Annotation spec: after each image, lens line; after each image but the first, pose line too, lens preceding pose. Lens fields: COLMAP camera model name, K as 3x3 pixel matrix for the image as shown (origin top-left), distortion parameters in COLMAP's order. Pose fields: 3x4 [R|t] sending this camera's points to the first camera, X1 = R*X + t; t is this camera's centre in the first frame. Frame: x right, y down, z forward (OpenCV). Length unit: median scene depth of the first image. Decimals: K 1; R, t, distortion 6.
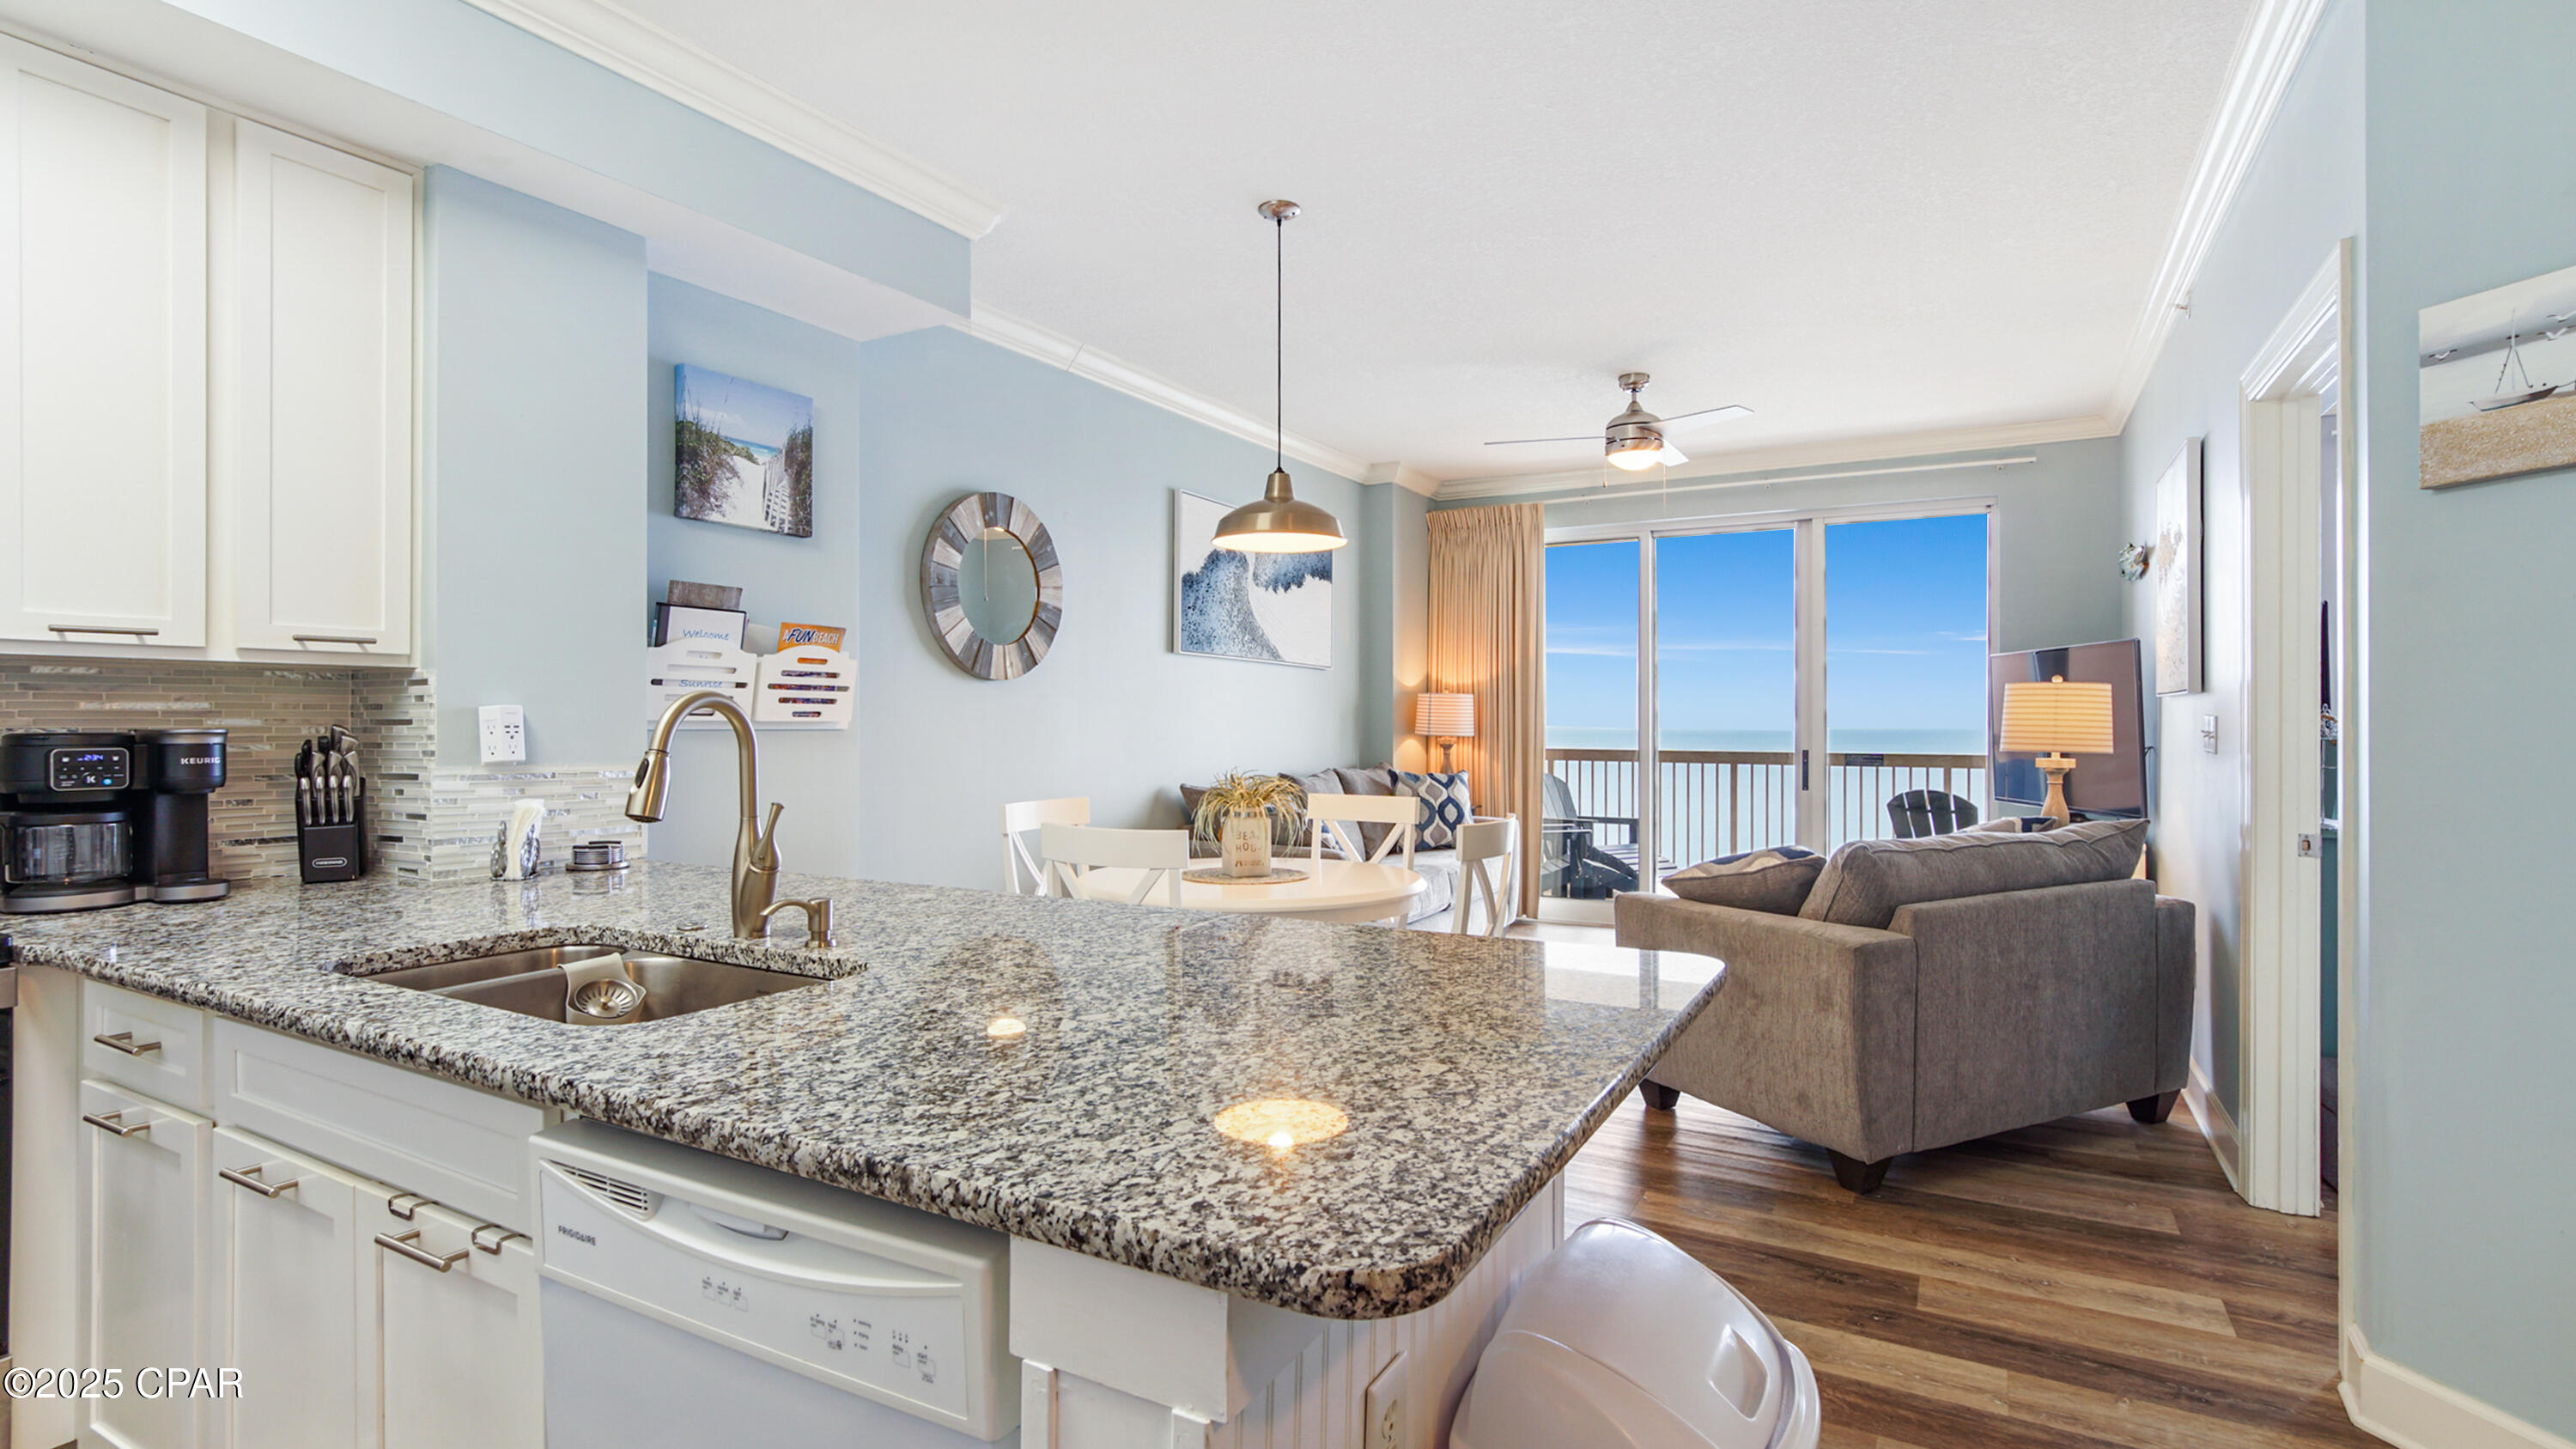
lens RADIAL K [[1225.4, 0, 1288.0], [0, 1225.4, 724.5], [0, 0, 1]] dist [-0.000533, 0.000103]
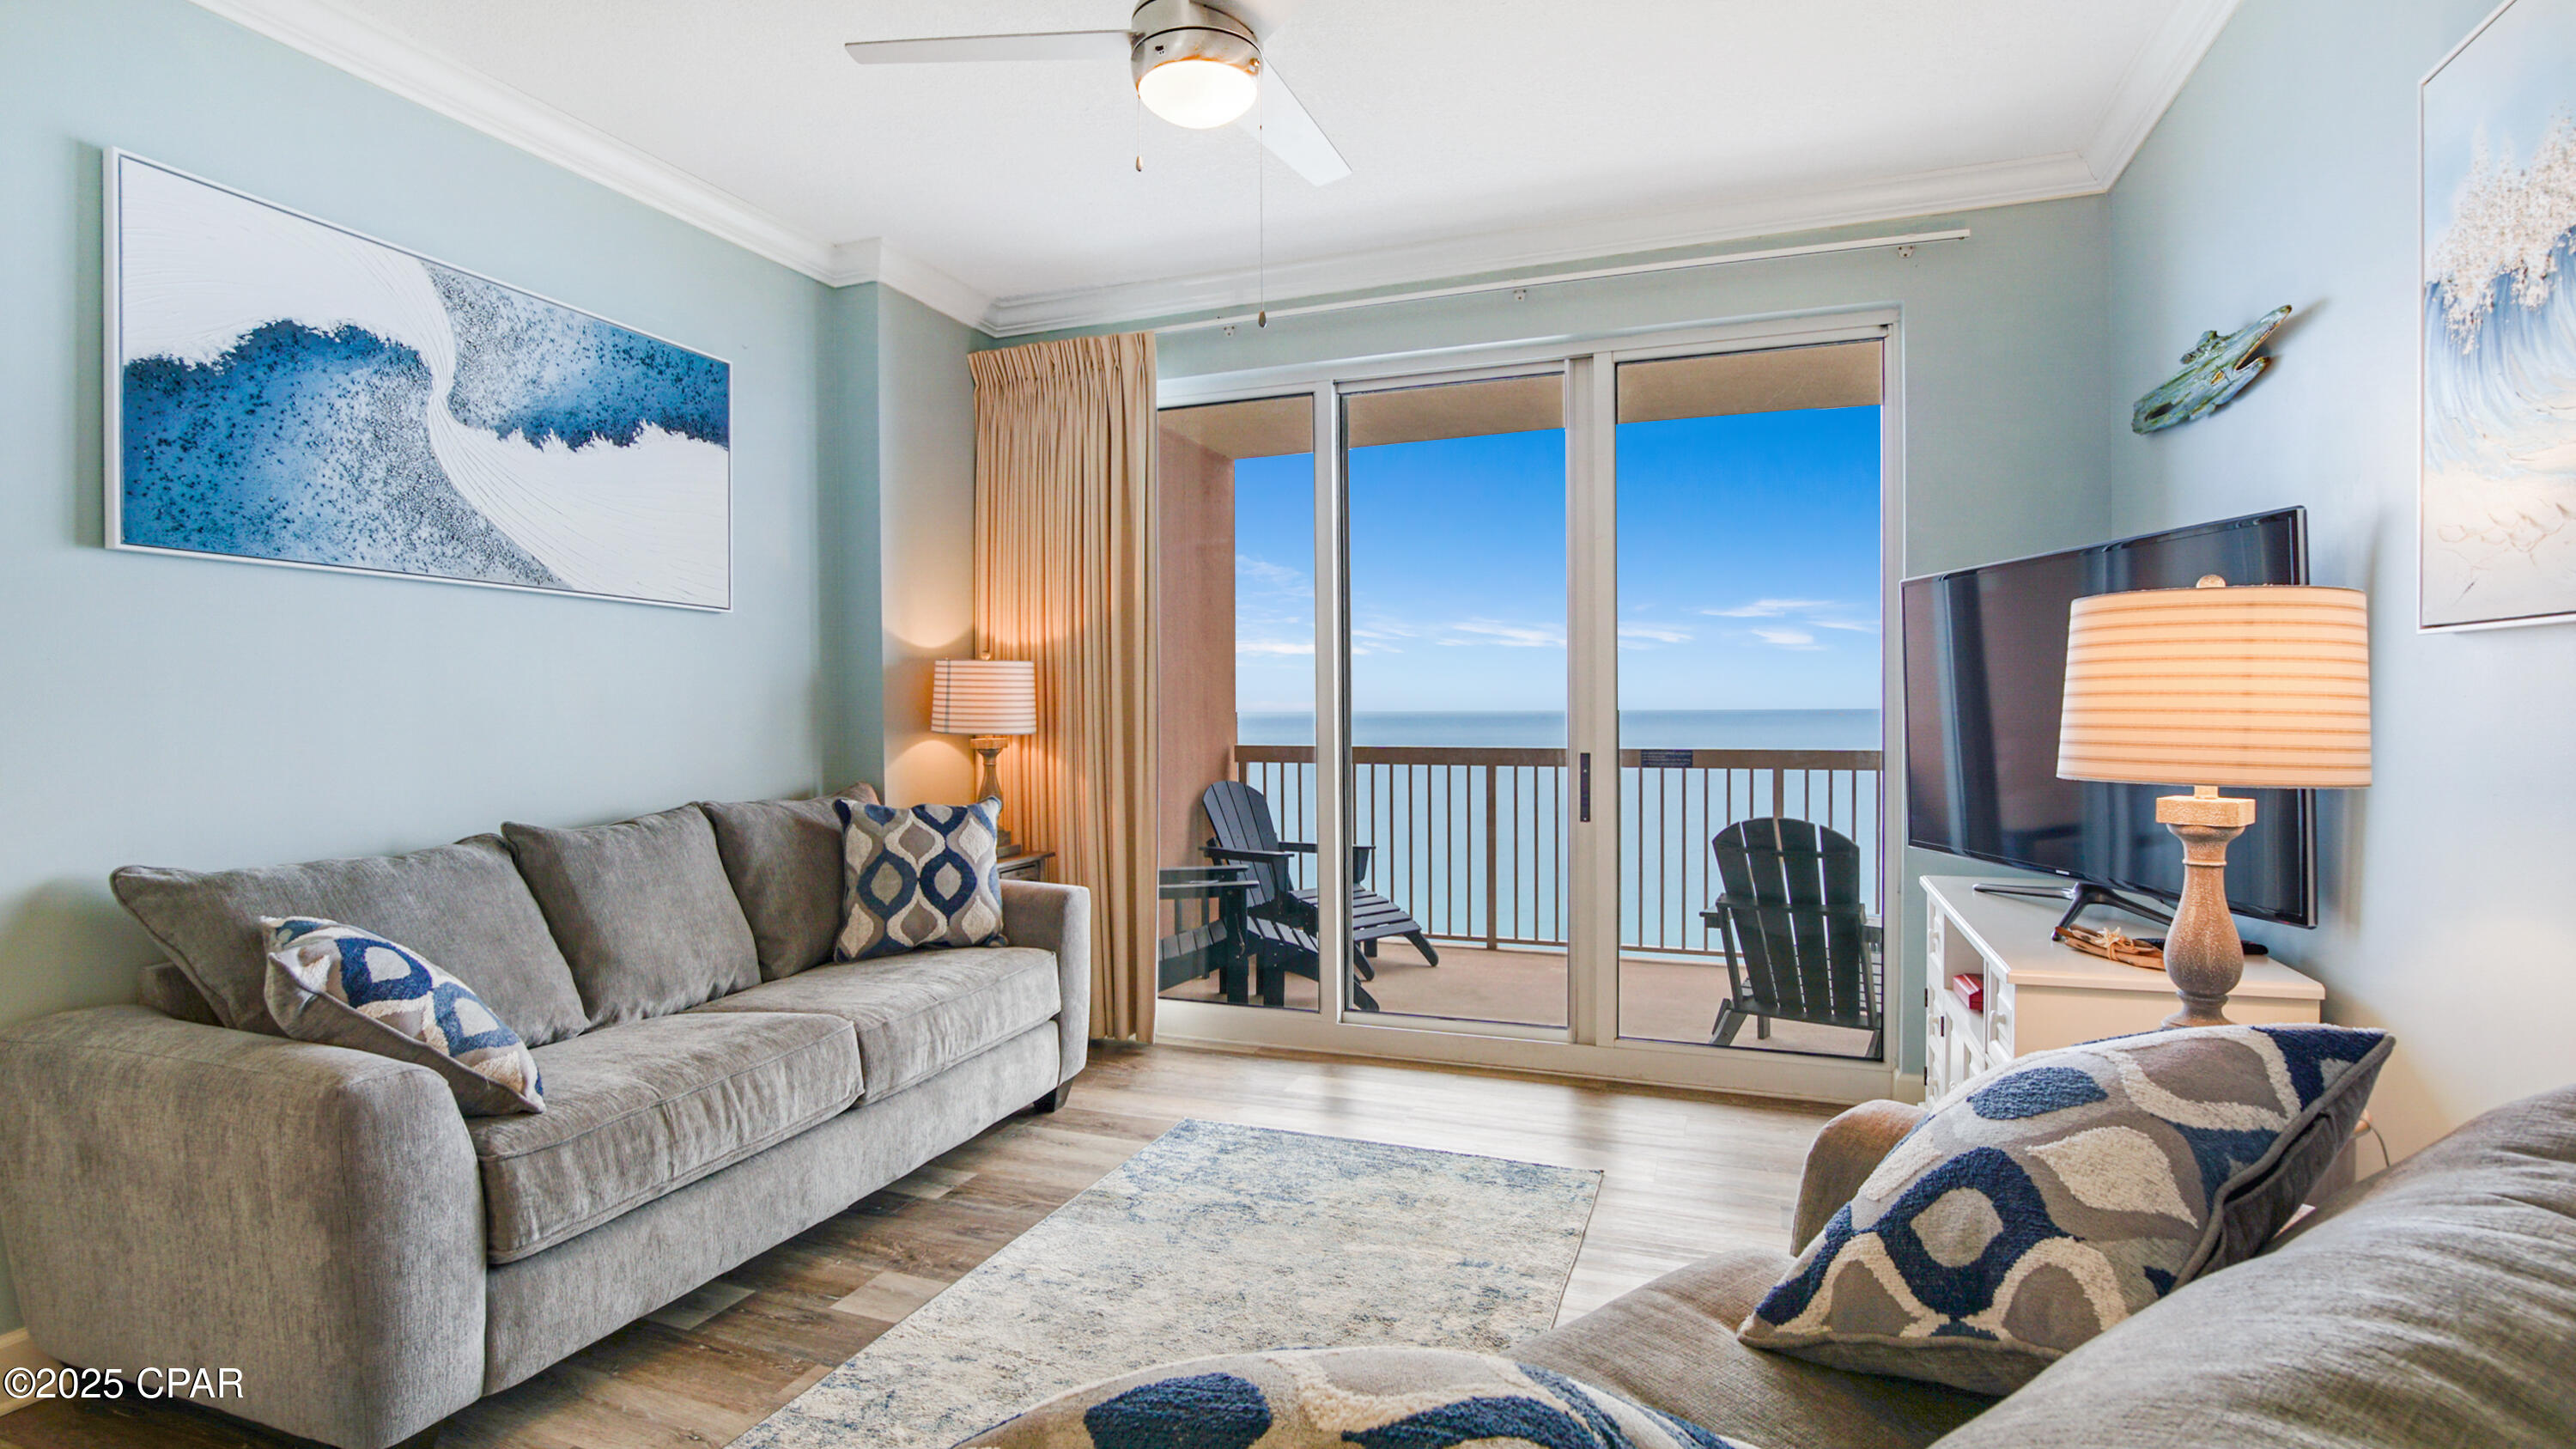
lens RADIAL K [[1225.2, 0, 1288.0], [0, 1225.2, 724.5], [0, 0, 1]] dist [-0.022399, 0.000472]
pose [[0.988166, -0.009927, 0.153068, 0.237032], [0.008191, 0.999895, 0.011971, -0.001037], [-0.153171, -0.010576, 0.988143, 0.543619]]
